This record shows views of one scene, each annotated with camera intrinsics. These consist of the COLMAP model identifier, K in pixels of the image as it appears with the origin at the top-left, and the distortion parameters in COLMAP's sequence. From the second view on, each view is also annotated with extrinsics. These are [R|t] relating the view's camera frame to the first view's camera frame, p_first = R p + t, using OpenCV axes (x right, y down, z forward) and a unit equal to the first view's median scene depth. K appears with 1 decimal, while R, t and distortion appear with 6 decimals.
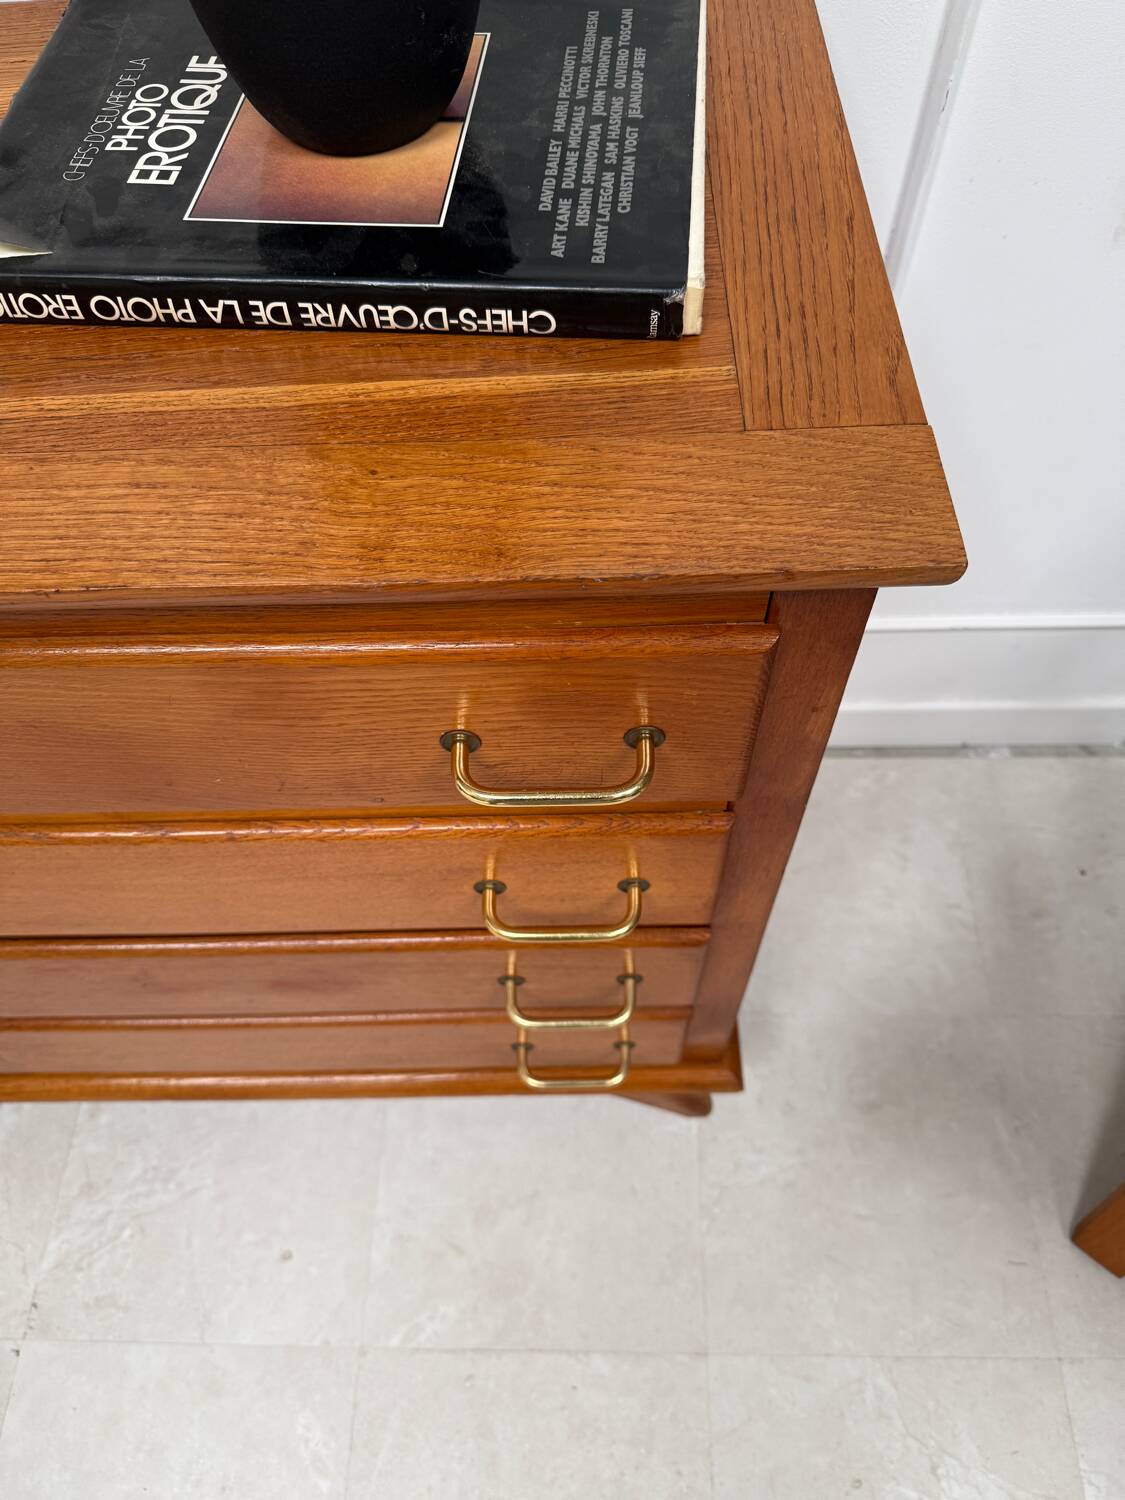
lens RADIAL K [[1086.1, 0, 572.2], [0, 1086.1, 759.9], [0, 0, 1]] dist [0.014629, -0.032433]
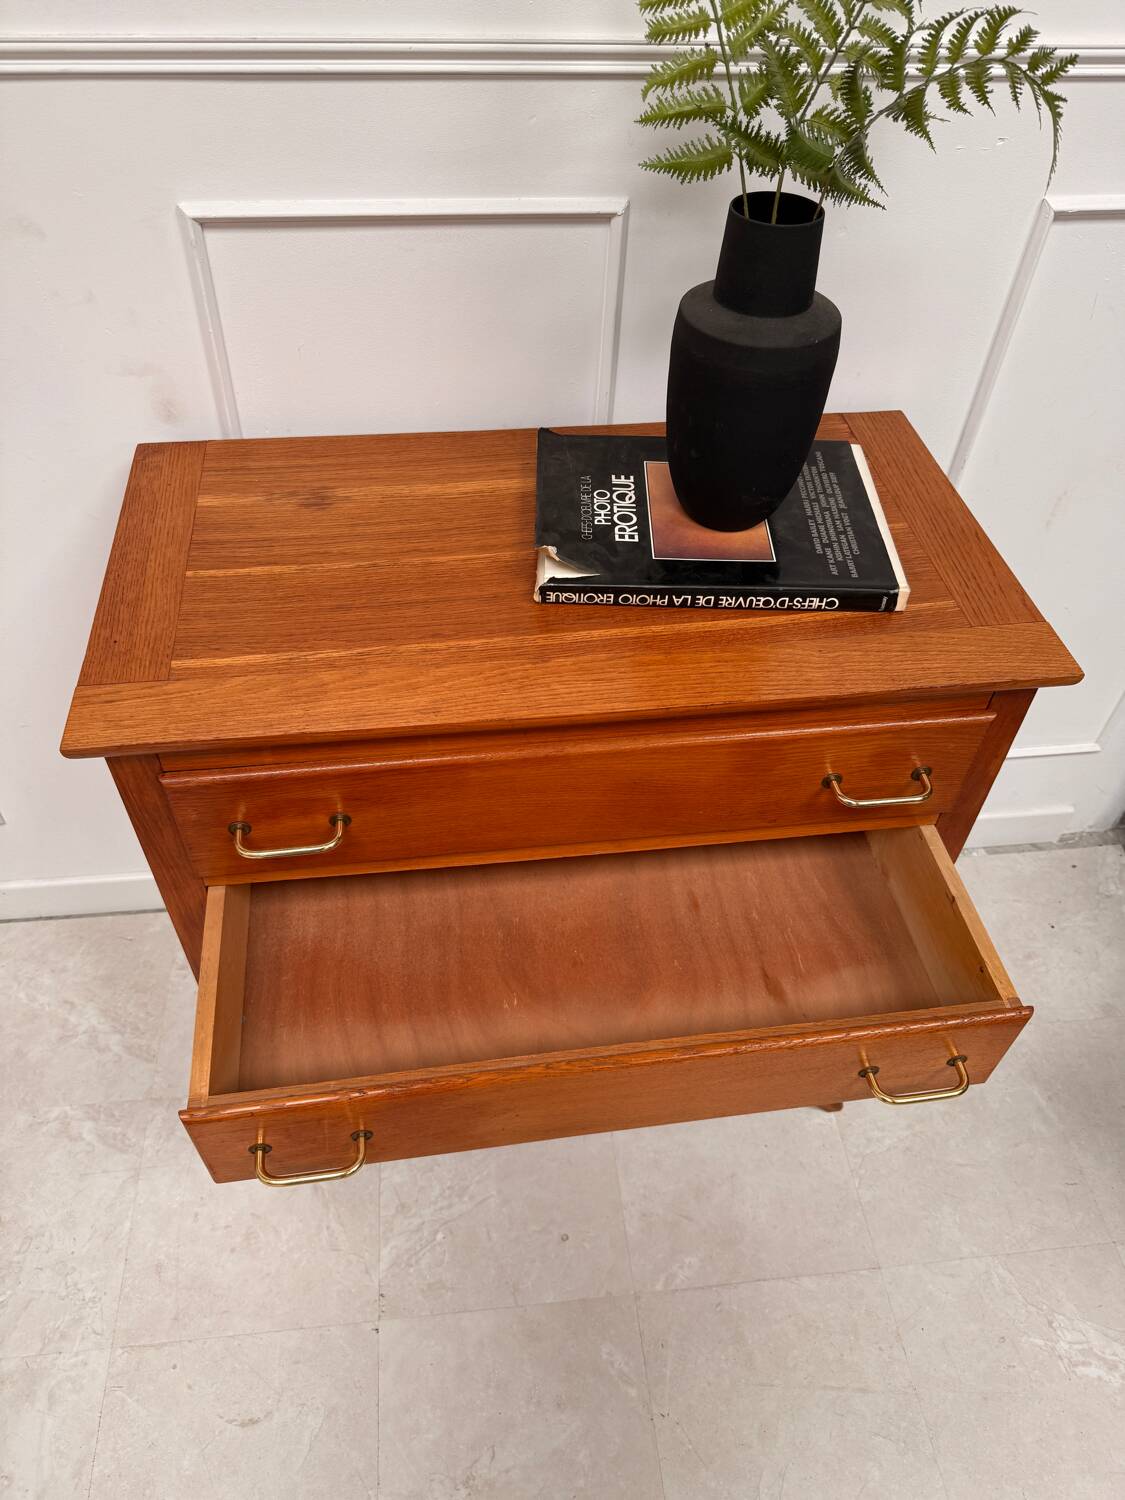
lens RADIAL K [[1086.1, 0, 562.4], [0, 1086.1, 755.4], [0, 0, 1]] dist [0.014629, -0.032433]
pose [[0.990306, -0.051634, 0.128951, -0.430799], [0.077288, 0.976193, -0.202667, 0.154165], [-0.115416, 0.210669, 0.970720, -0.456786]]
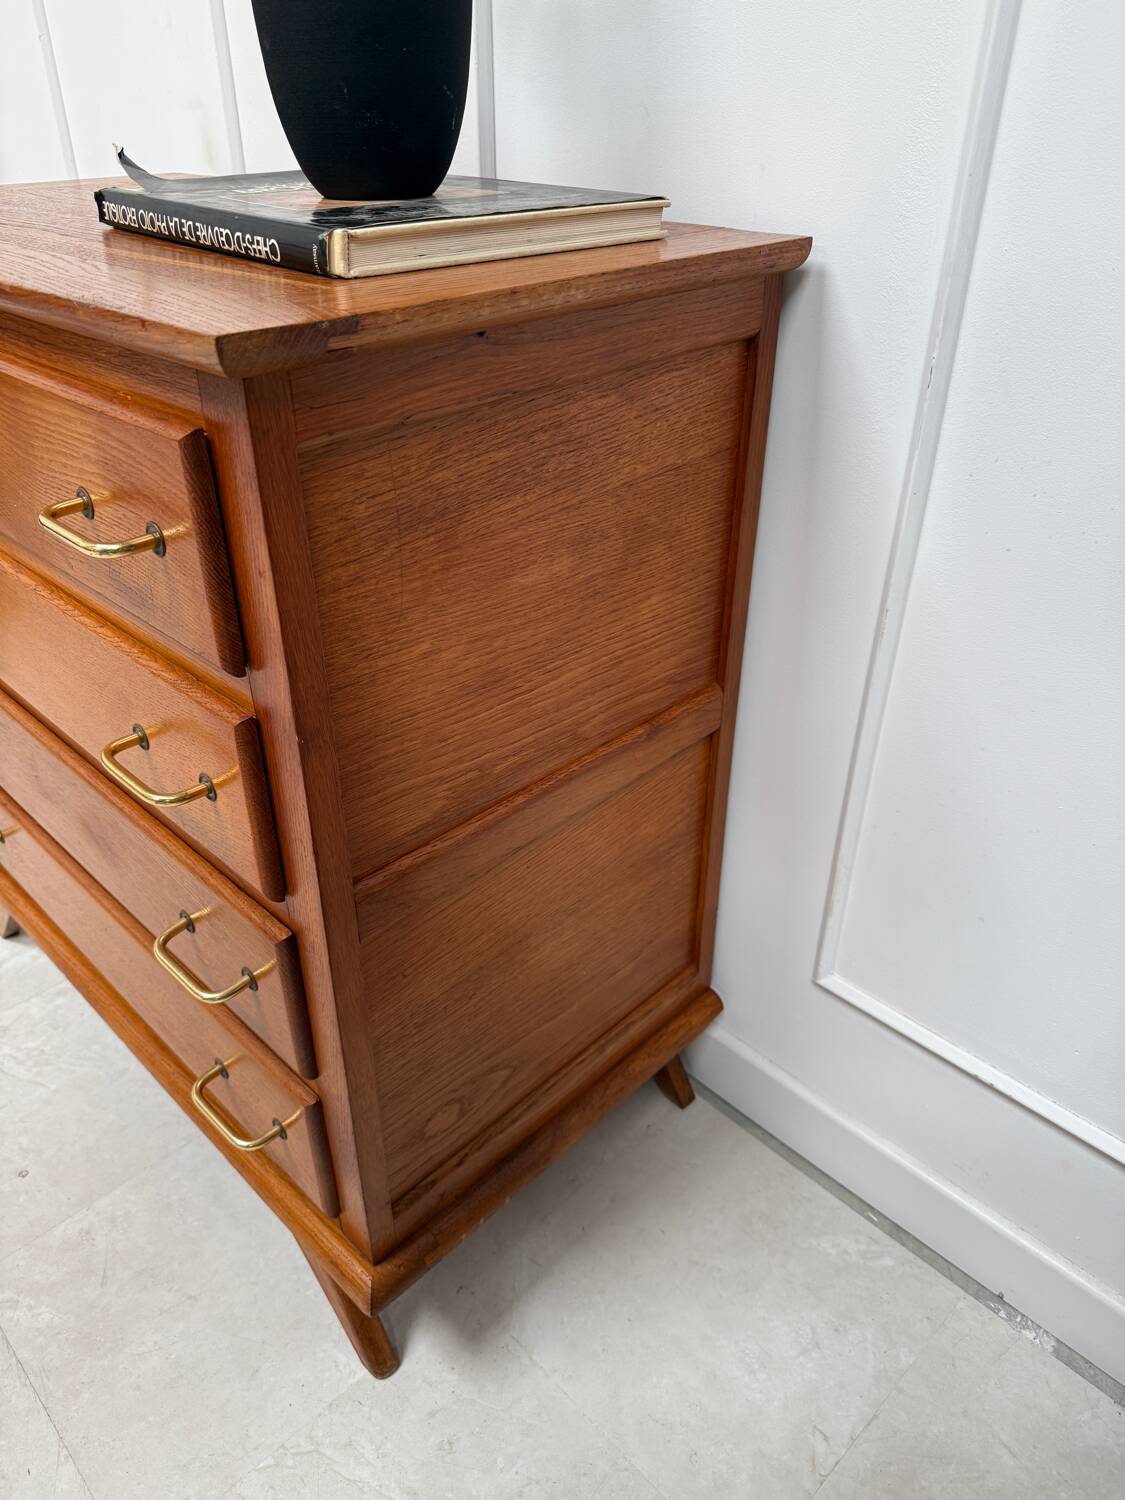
lens RADIAL K [[1086.1, 0, 557.5], [0, 1086.1, 759.1], [0, 0, 1]] dist [0.014629, -0.032433]
pose [[0.704666, 0.405547, -0.582218, 0.570351], [-0.613565, 0.760387, -0.212953, 0.067167], [0.356349, 0.507290, 0.784648, 0.176781]]
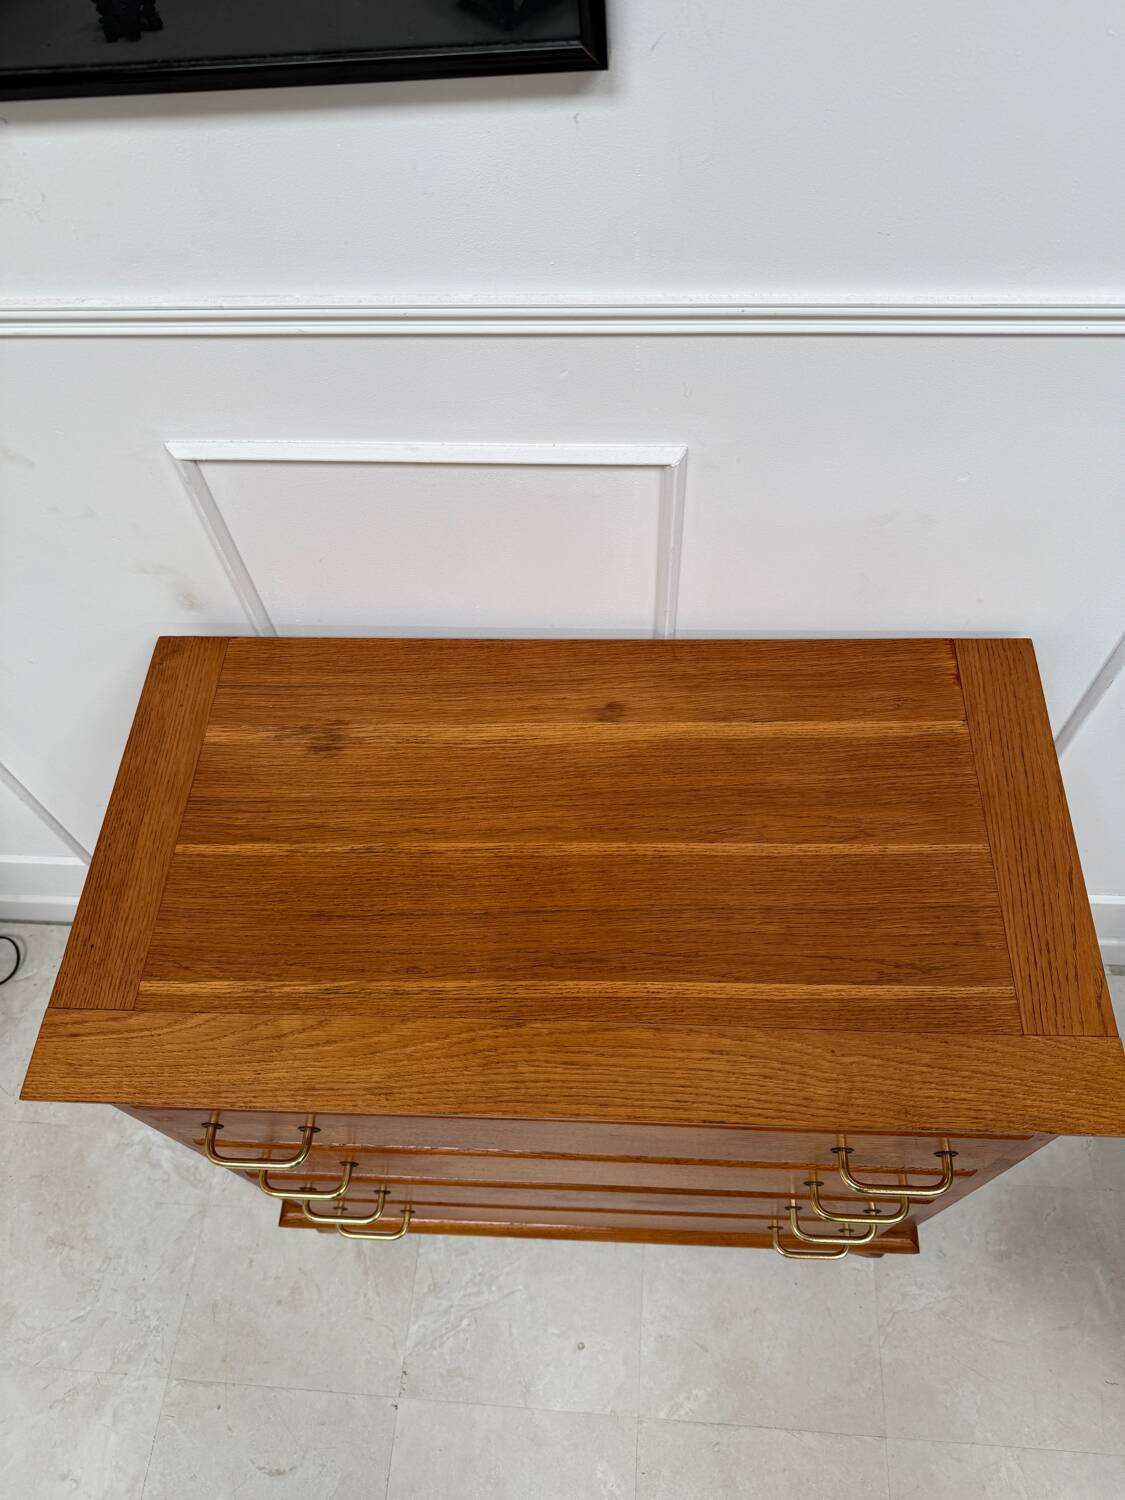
lens RADIAL K [[1086.1, 0, 574.5], [0, 1086.1, 745.5], [0, 0, 1]] dist [0.014629, -0.032433]
pose [[0.998427, 0.032806, -0.045463, -0.245189], [-0.032594, 0.999454, 0.005392, -0.344173], [0.045615, -0.003901, 0.998951, -0.421257]]
